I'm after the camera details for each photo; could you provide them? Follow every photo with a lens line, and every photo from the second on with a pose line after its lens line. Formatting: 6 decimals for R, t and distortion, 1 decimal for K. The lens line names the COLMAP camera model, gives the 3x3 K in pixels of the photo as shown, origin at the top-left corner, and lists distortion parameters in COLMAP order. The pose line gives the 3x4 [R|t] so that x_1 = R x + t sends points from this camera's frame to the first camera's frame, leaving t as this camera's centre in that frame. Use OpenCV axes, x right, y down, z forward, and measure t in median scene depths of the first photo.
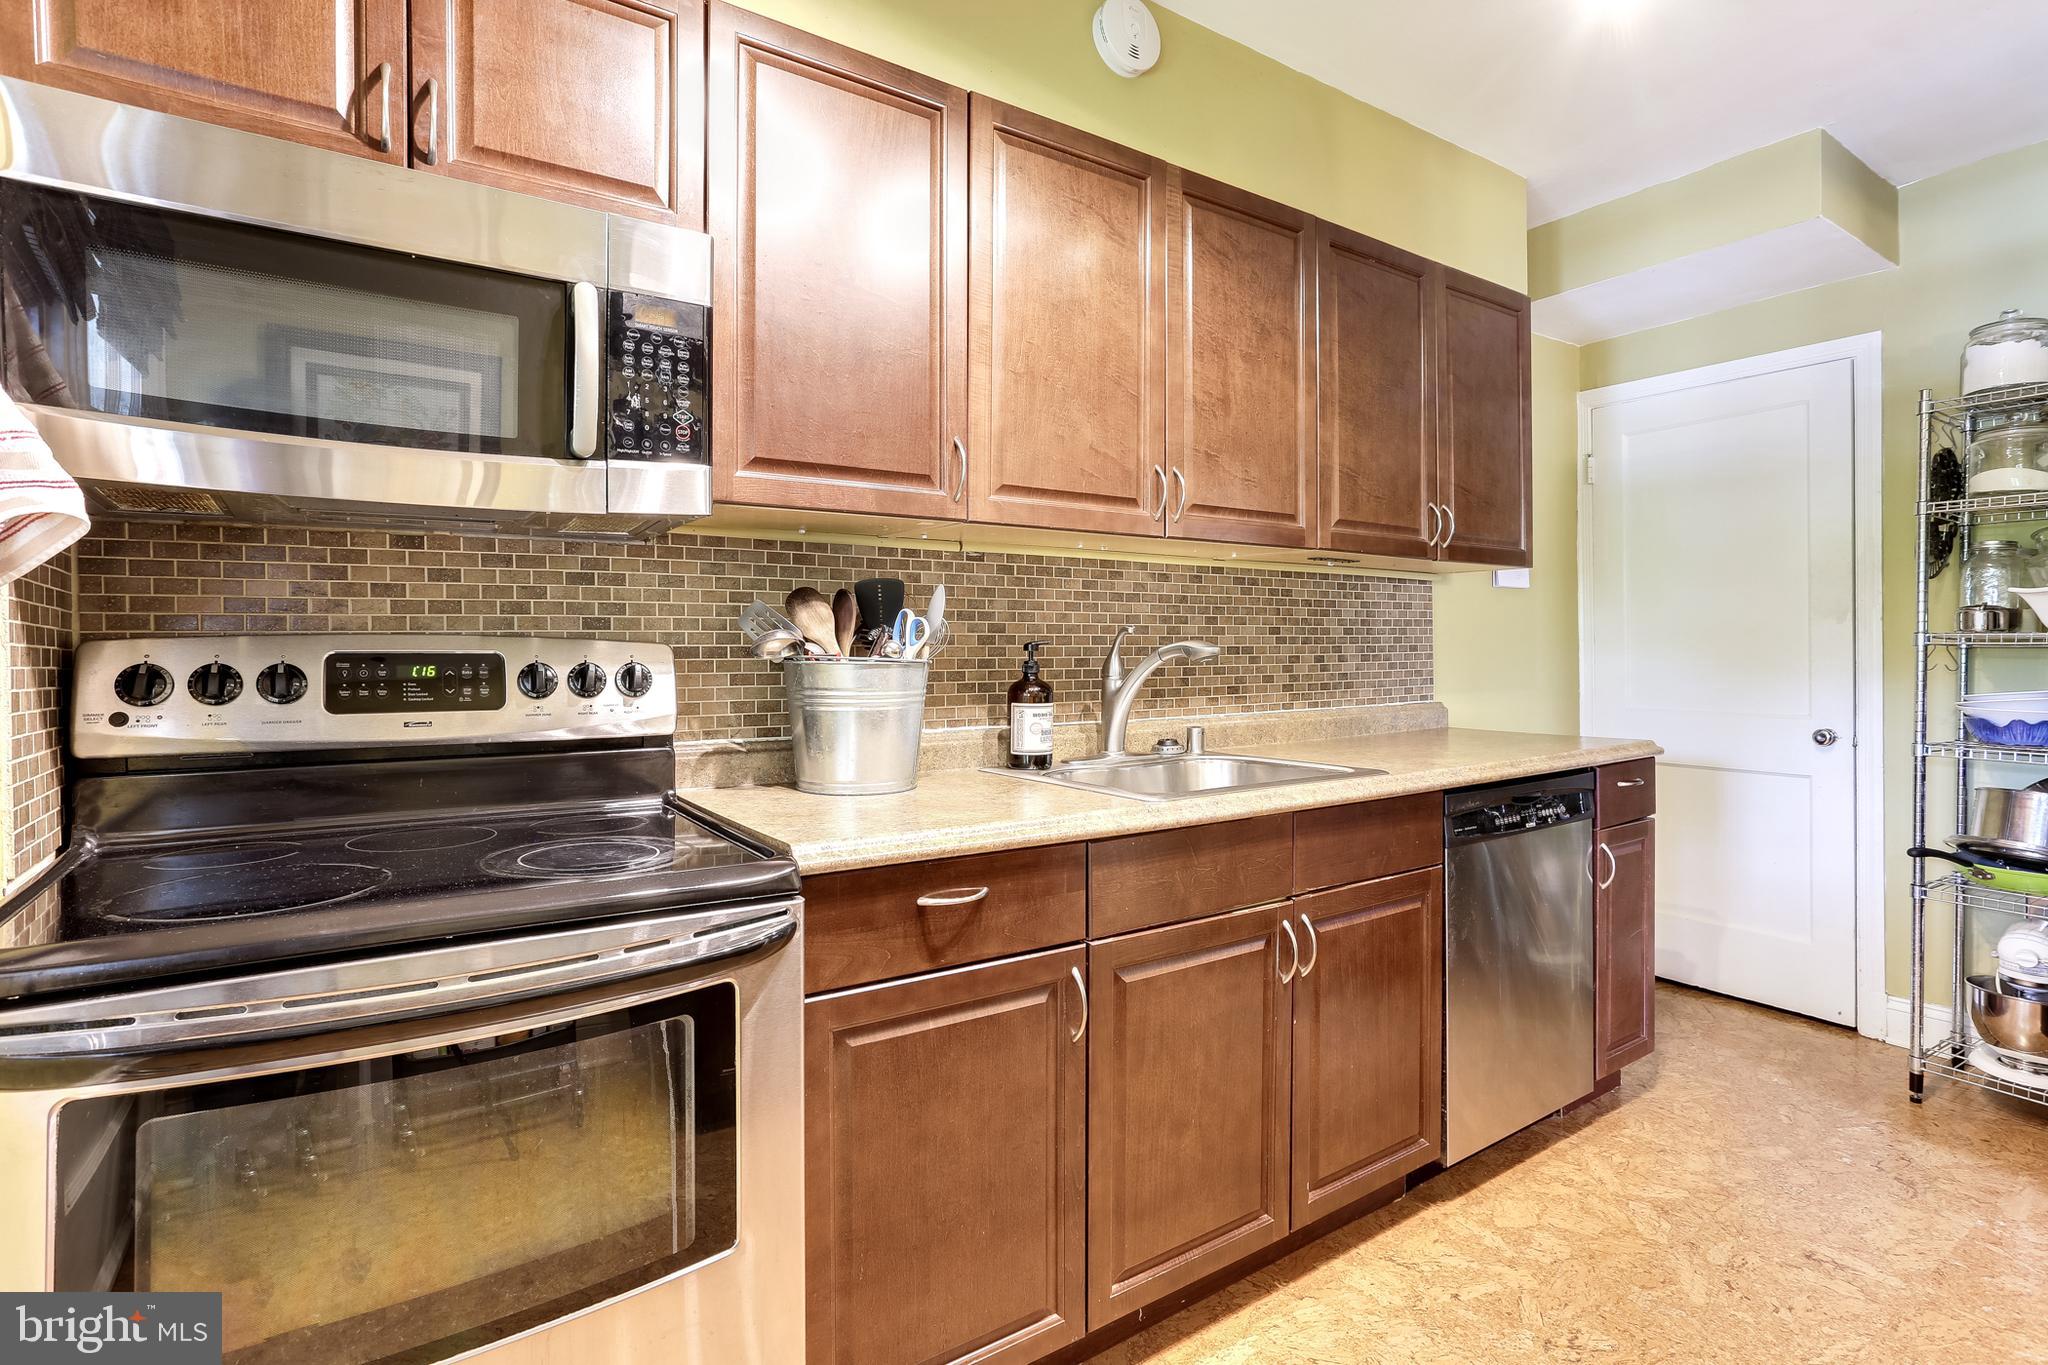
lens RADIAL K [[992.9, 0, 1024.0], [0, 992.9, 682.5], [0, 0, 1]] dist [-0.044420, 0.028256]
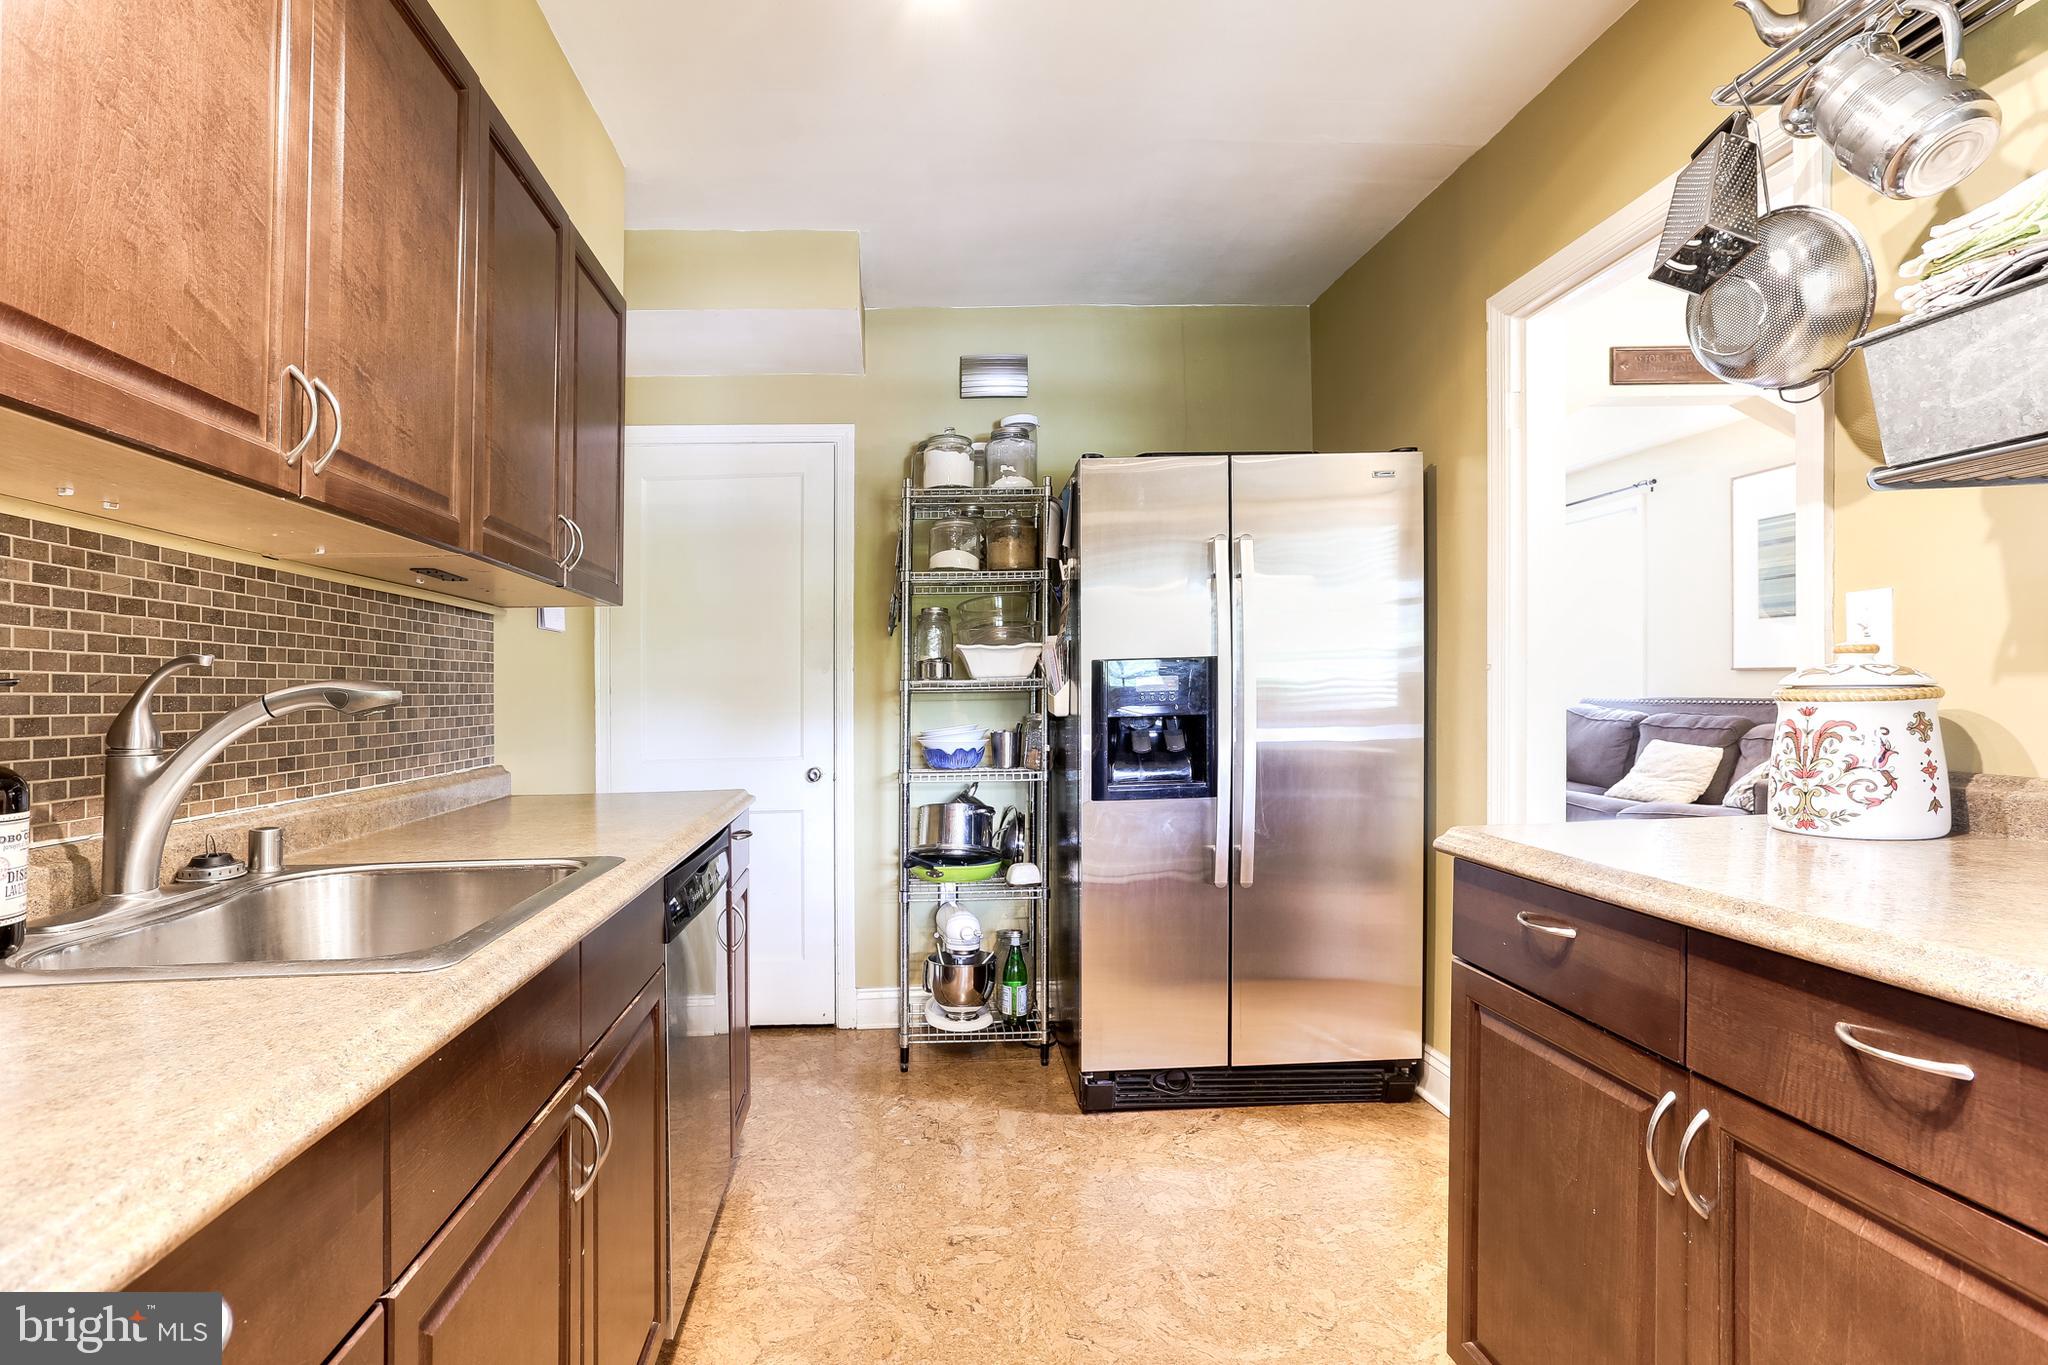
lens RADIAL K [[1018.9, 0, 952.8], [0, 1018.9, 705.4], [0, 0, 1]] dist [-0.044853, 0.030624]
pose [[0.515327, -0.014375, 0.856873, -0.133959], [0.047503, 0.998801, -0.011813, -0.002492], [-0.855676, 0.046792, 0.515392, 0.326612]]
